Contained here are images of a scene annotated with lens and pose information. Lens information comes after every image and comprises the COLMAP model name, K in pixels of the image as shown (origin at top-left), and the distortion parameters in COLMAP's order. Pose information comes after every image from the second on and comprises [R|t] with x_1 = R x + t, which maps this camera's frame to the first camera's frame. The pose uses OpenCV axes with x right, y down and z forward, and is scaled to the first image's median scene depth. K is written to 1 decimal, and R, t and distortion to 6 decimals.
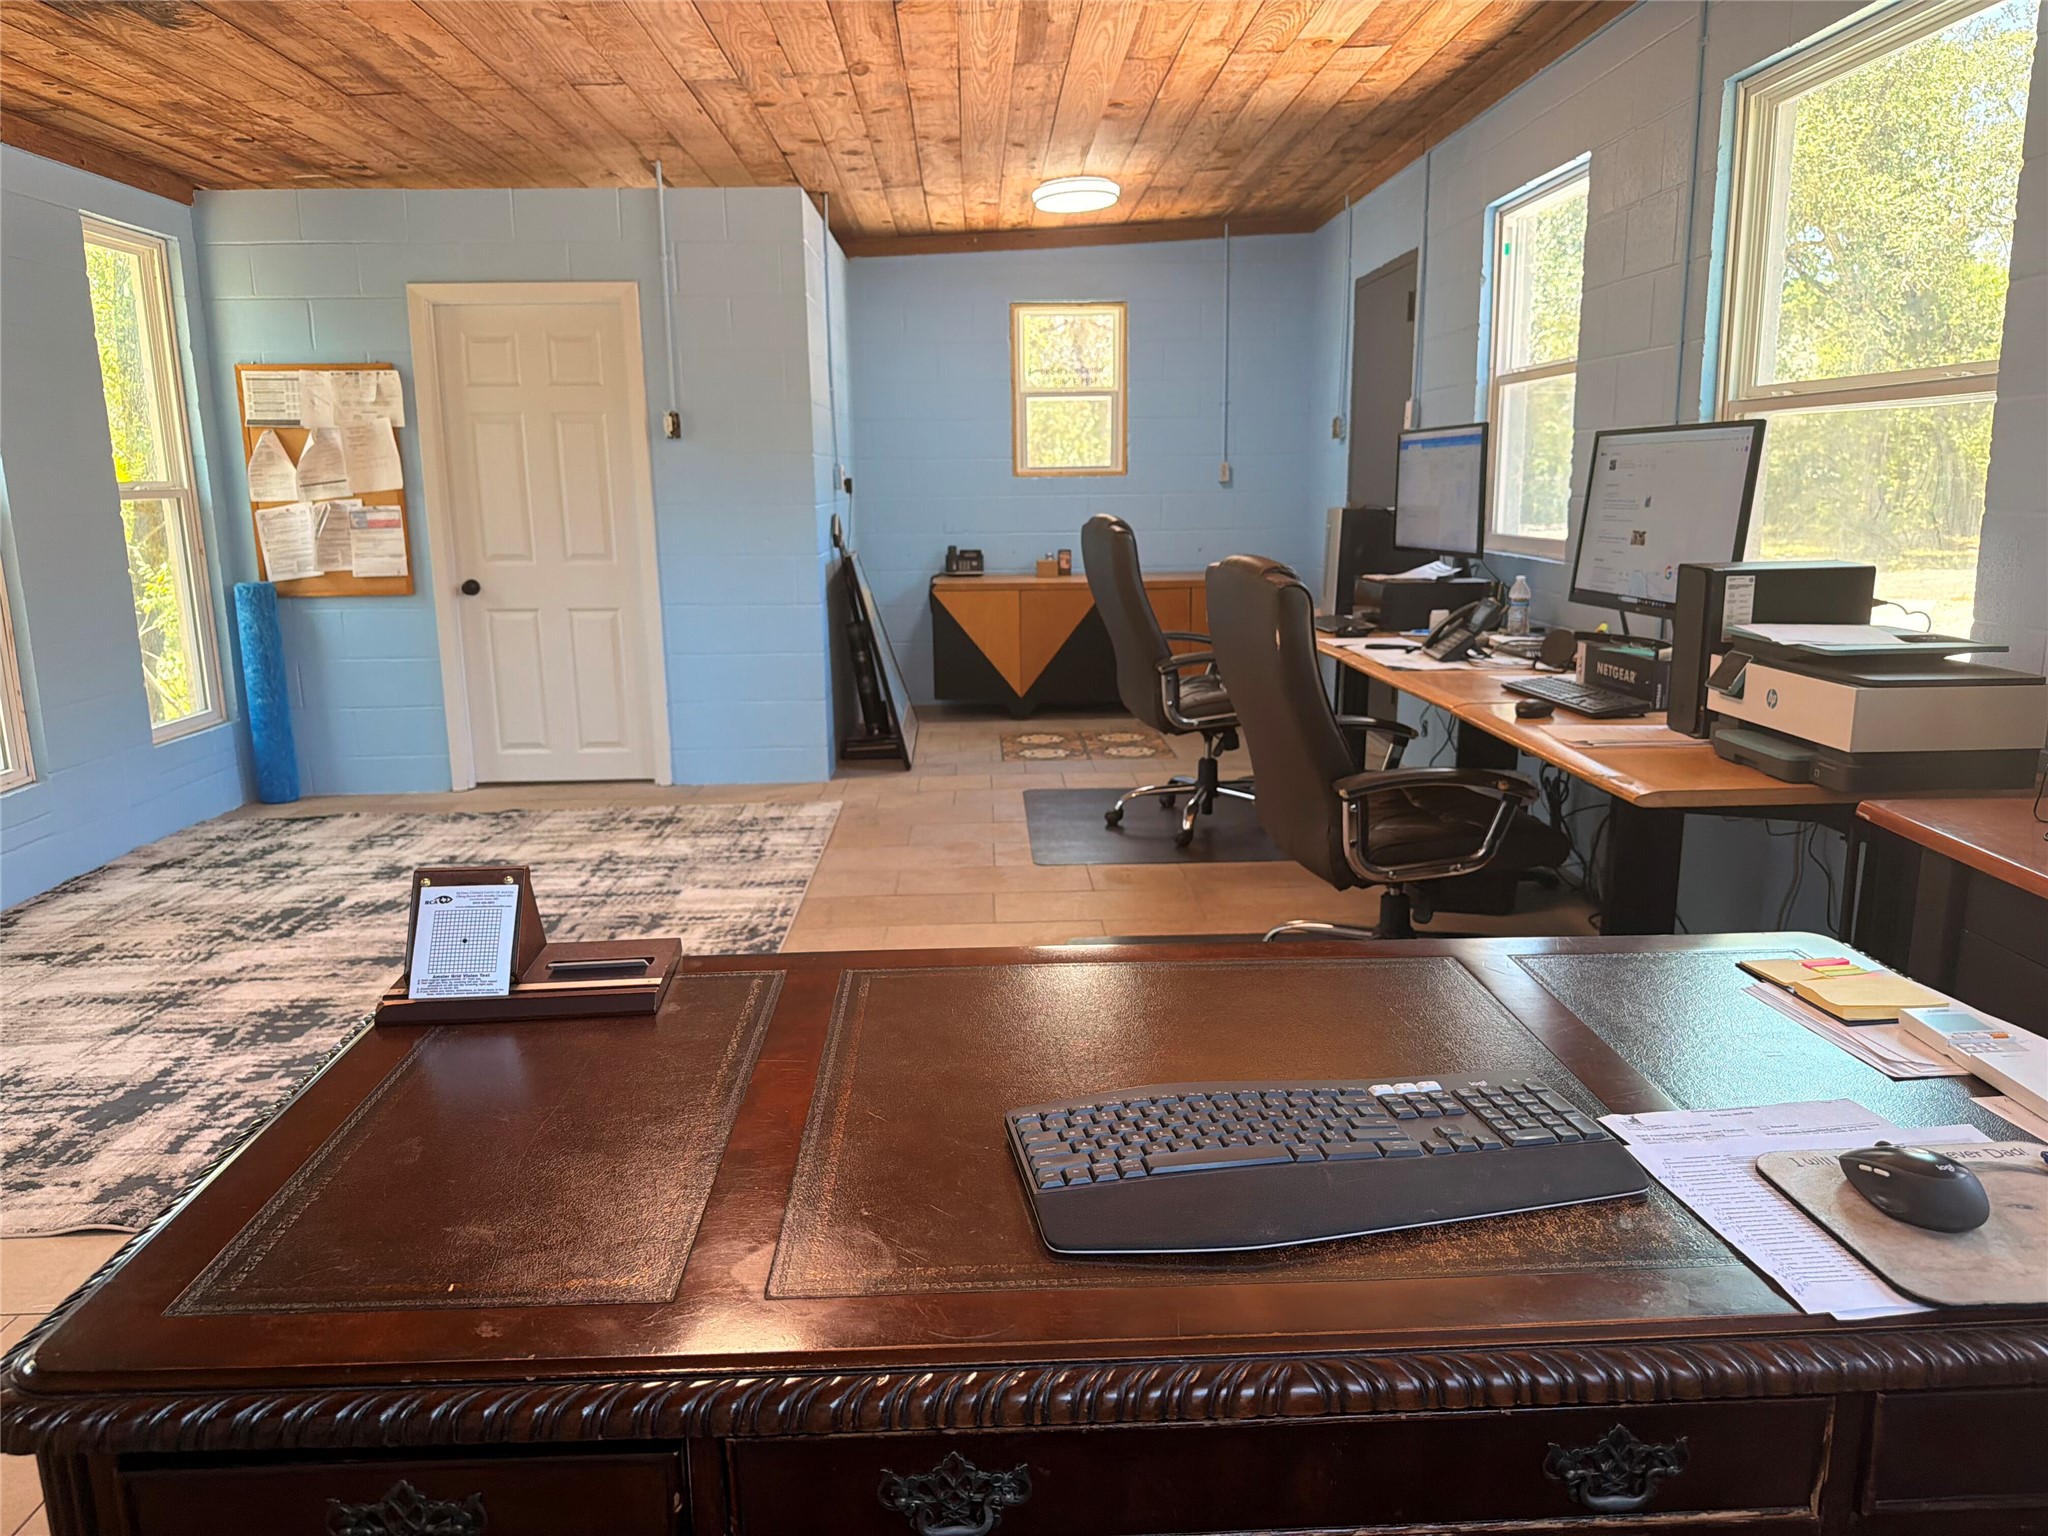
lens RADIAL K [[1459.6, 0, 1024.0], [0, 1459.6, 768.0], [0, 0, 1]] dist [-0.010917, -0.008632]
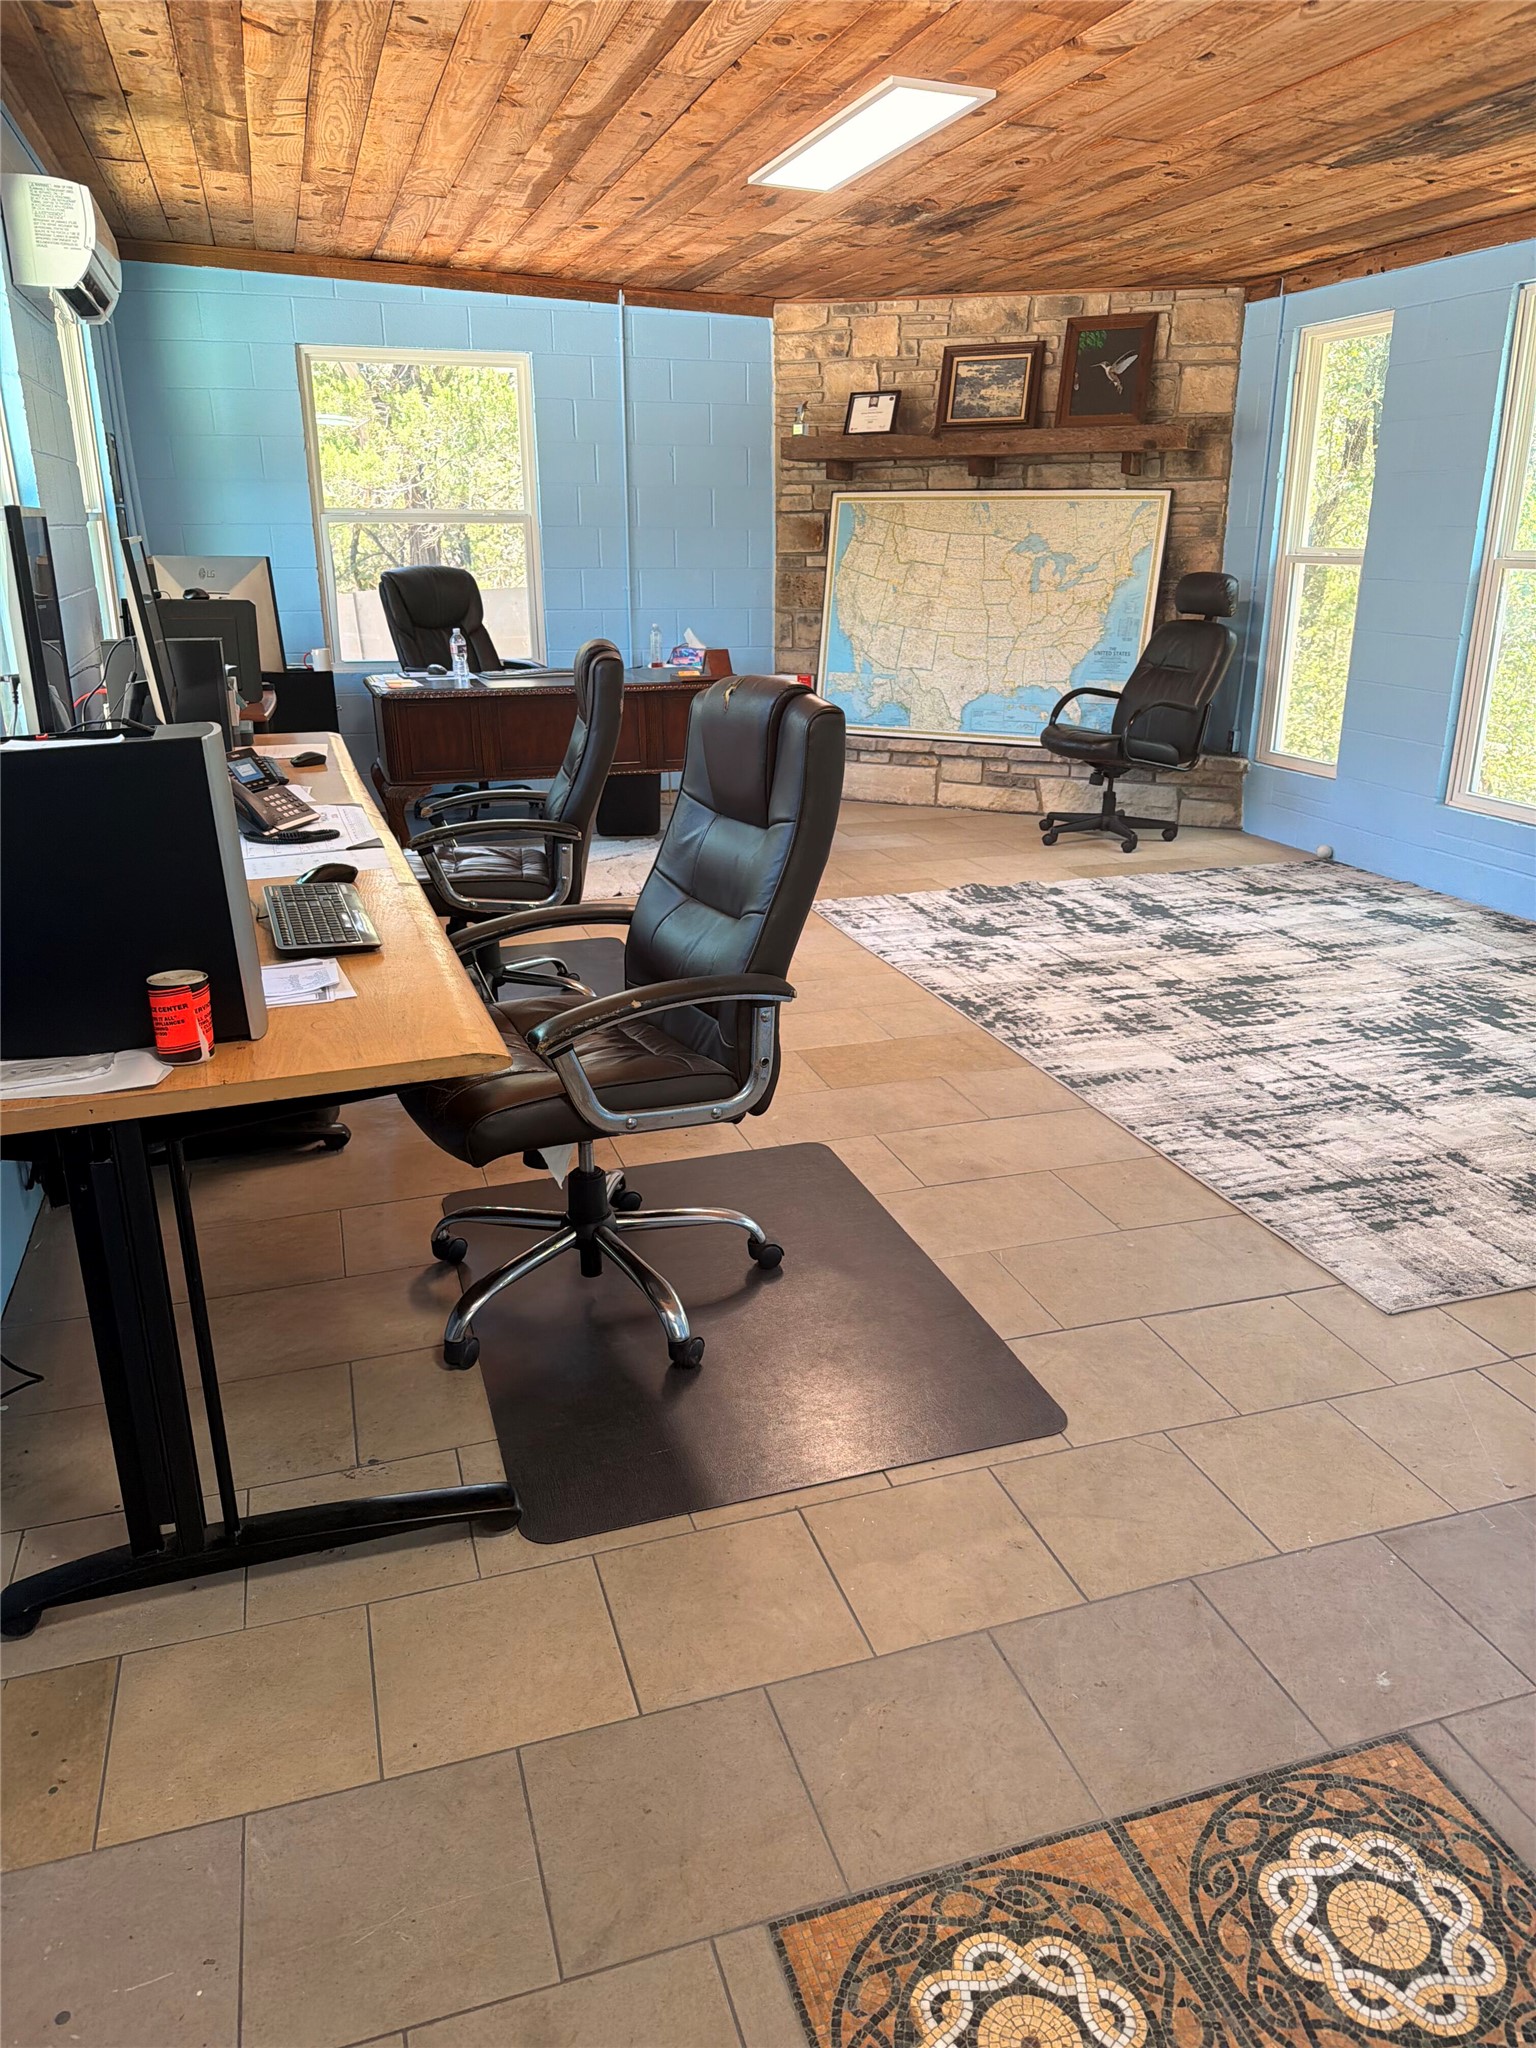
lens RADIAL K [[1459.6, 0, 768.0], [0, 1459.6, 1024.0], [0, 0, 1]] dist [-0.010917, -0.008632]
pose [[-0.956345, 0.112868, -0.269565, 0.257618], [-0.039238, 0.864464, 0.501160, -0.398499], [0.289594, 0.489859, -0.822298, 1.798794]]
